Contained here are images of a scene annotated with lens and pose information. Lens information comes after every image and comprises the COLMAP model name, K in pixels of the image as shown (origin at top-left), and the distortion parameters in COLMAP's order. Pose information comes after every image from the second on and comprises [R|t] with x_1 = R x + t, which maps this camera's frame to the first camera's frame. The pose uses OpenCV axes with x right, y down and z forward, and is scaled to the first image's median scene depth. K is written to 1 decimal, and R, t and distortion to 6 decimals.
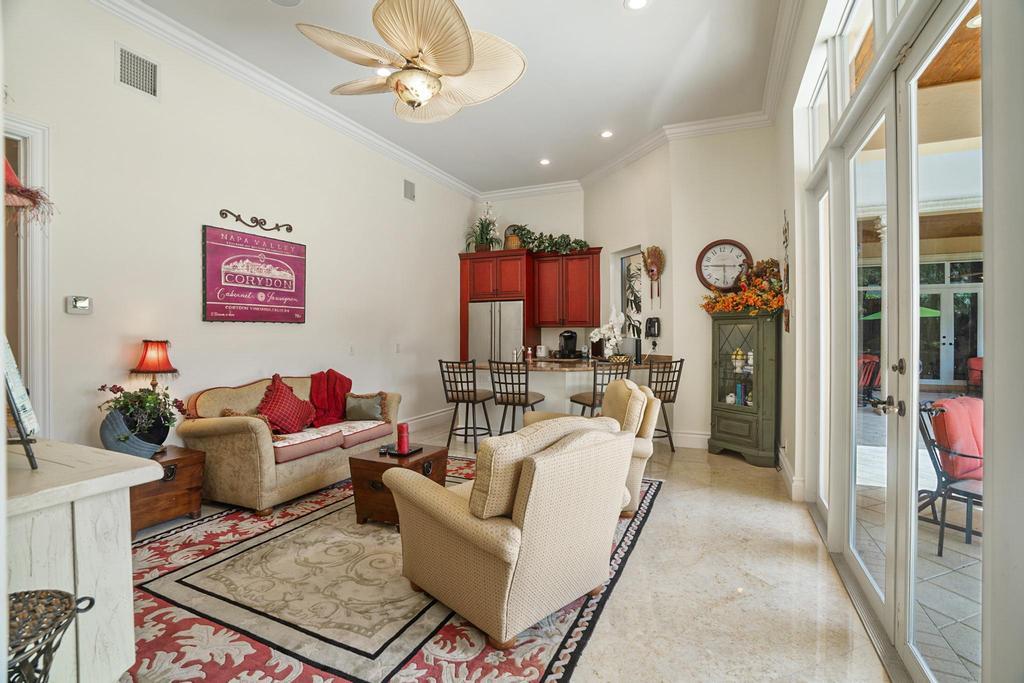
lens RADIAL K [[476.4, 0, 515.2], [0, 476.4, 334.3], [0, 0, 1]] dist [-0.071619, 0.027493]
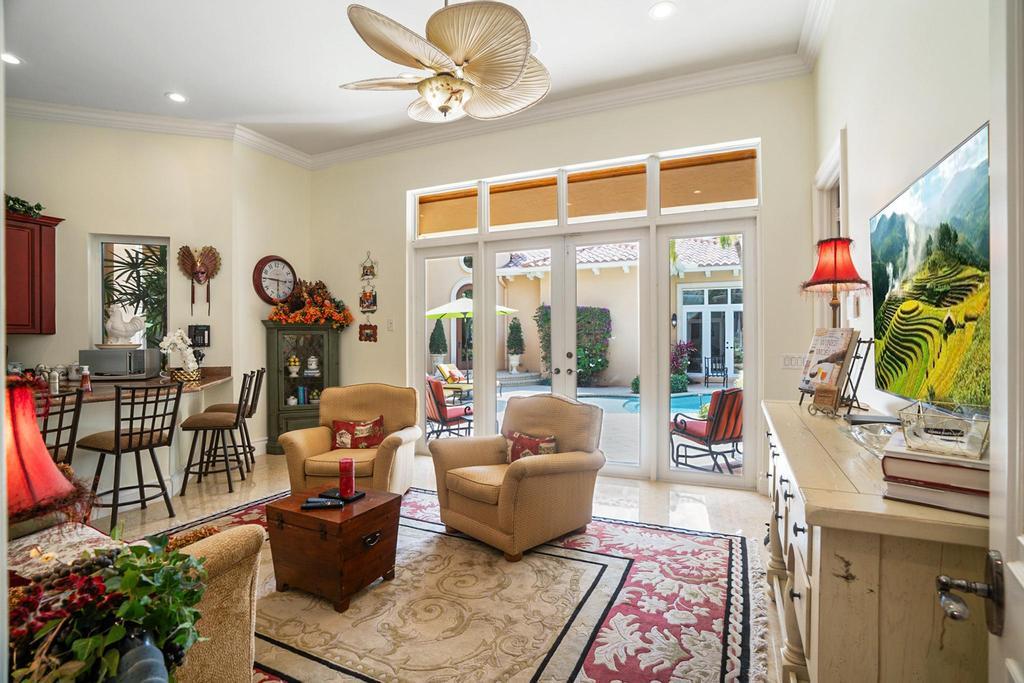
lens RADIAL K [[476.4, 0, 515.2], [0, 476.4, 334.3], [0, 0, 1]] dist [-0.071619, 0.027493]
pose [[0.018572, 0.014866, 0.999717, -0.666576], [0.006053, 0.999869, -0.014981, -0.002160], [-0.999809, 0.006329, 0.018479, 0.464796]]
